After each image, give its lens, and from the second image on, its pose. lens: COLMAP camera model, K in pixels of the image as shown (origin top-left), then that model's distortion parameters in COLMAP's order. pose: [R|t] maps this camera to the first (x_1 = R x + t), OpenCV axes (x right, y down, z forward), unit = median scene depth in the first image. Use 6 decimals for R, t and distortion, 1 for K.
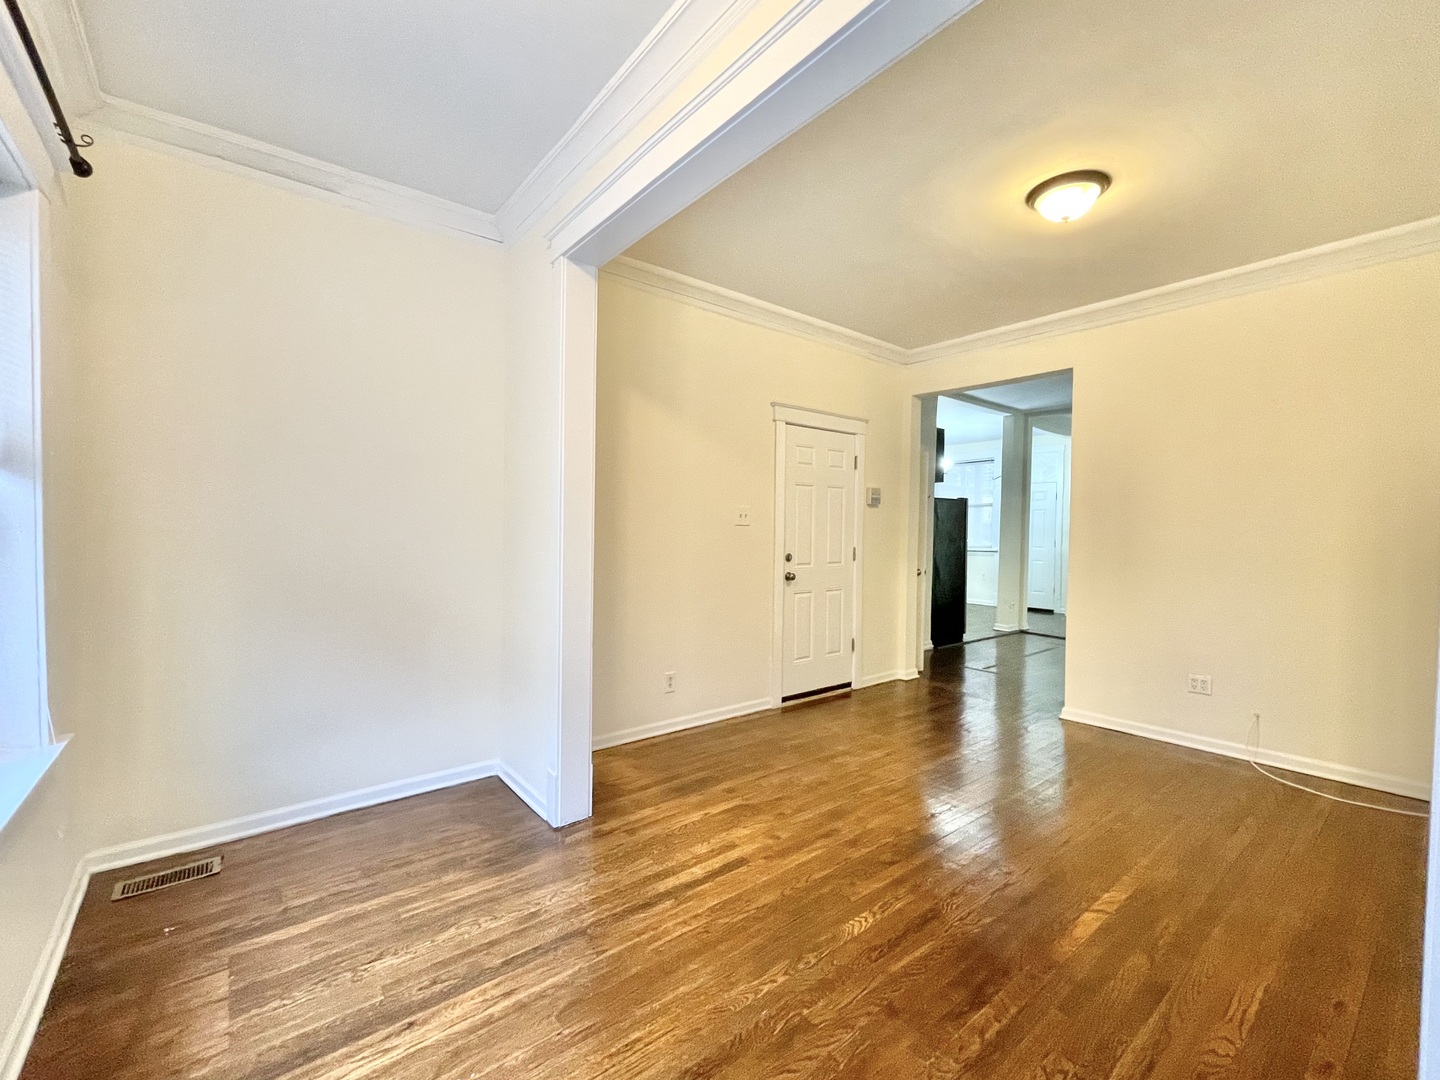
lens RADIAL K [[607.8, 0, 714.7], [0, 607.8, 540.6], [0, 0, 1]] dist [-0.000516, 0.000048]
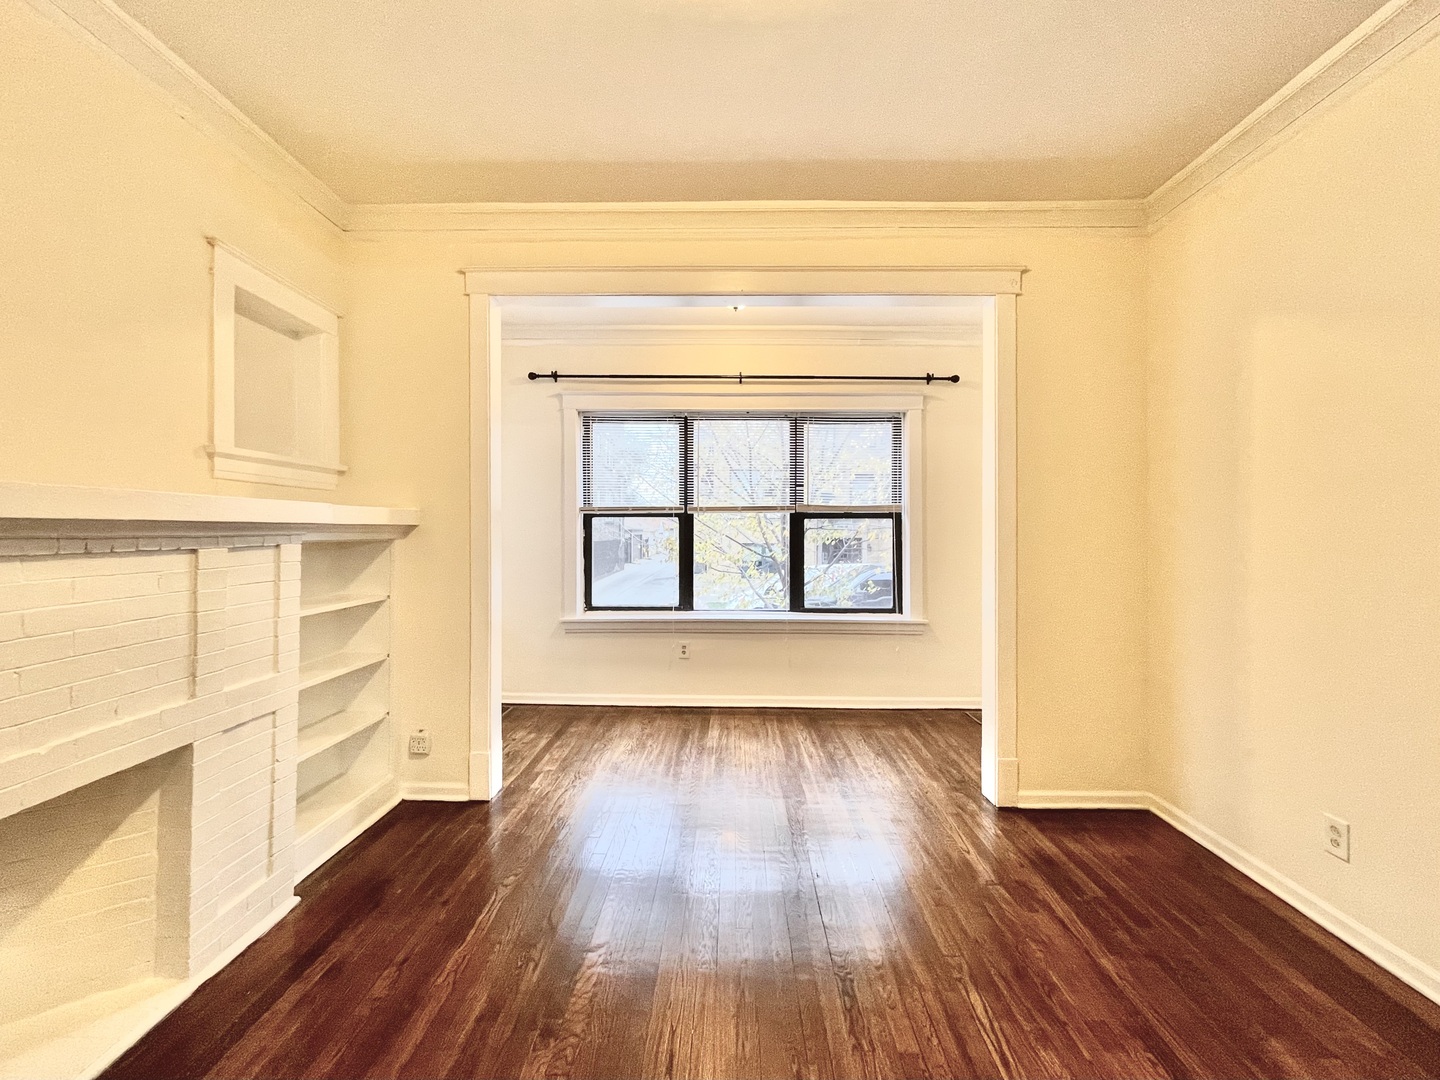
lens RADIAL K [[618.0, 0, 721.7], [0, 618.0, 532.9], [0, 0, 1]] dist [0.001569, 0.000294]
pose [[-0.634076, -0.011717, -0.773182, 0.853344], [-0.026763, 0.999619, 0.006799, -0.019120], [0.772807, 0.025004, -0.634148, 1.180949]]
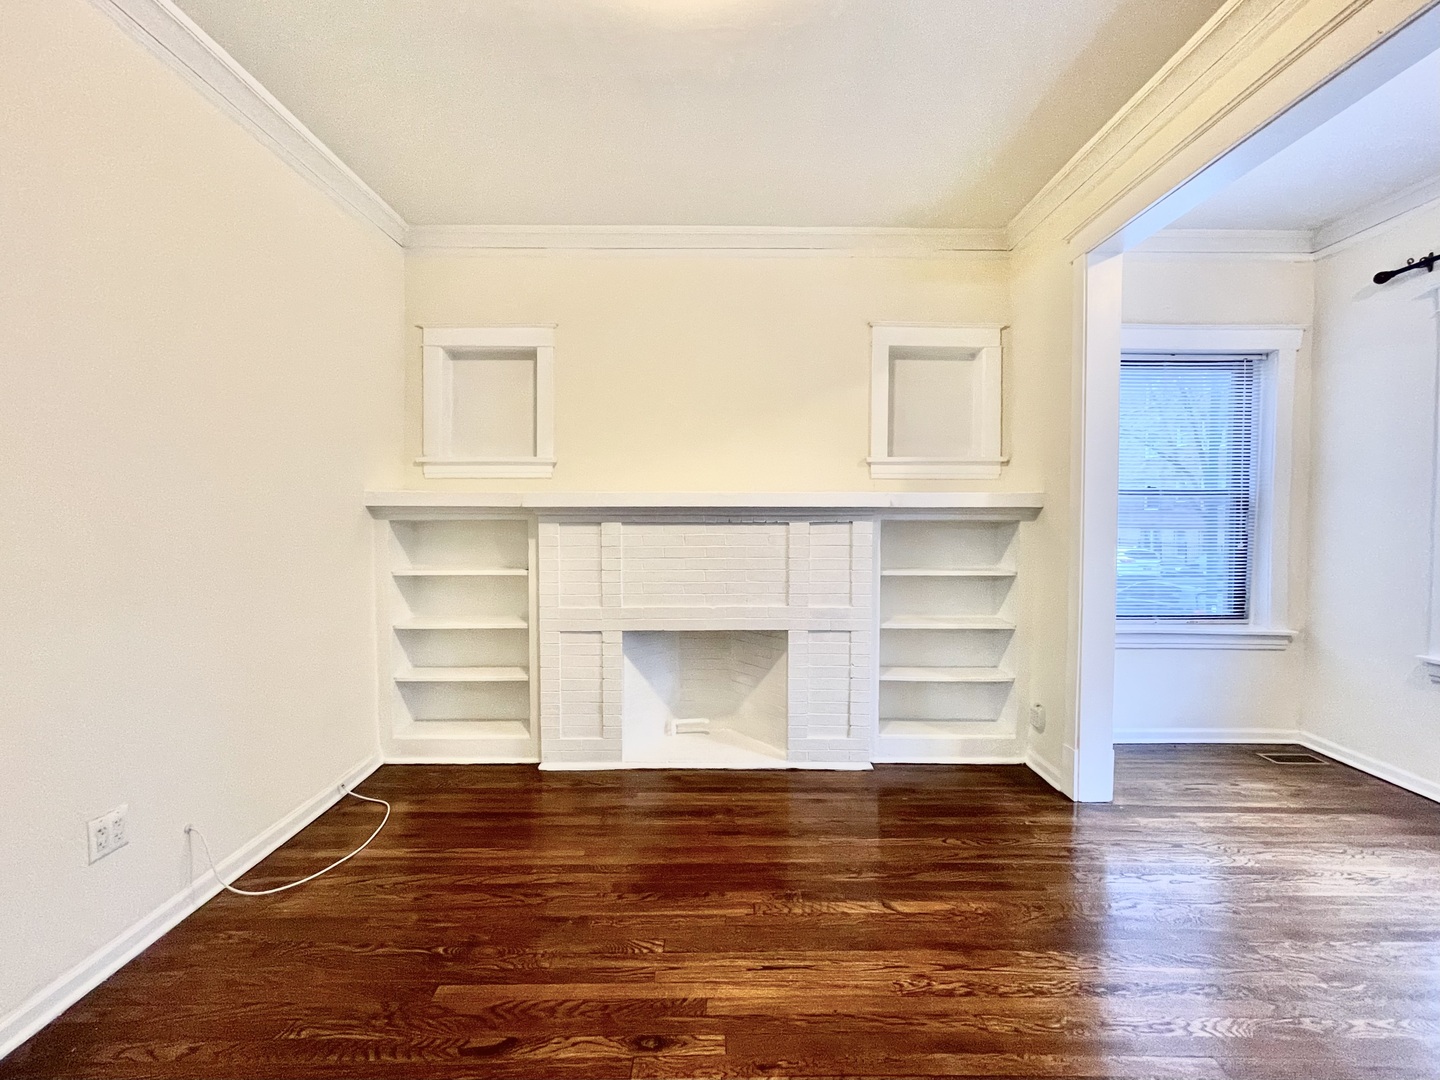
lens RADIAL K [[618.0, 0, 721.7], [0, 618.0, 532.9], [0, 0, 1]] dist [0.001569, 0.000294]
pose [[-0.784090, -0.030132, 0.619915, 0.174215], [0.000441, 0.998793, 0.049106, -0.020098], [-0.620647, 0.038777, -0.783131, 1.309336]]
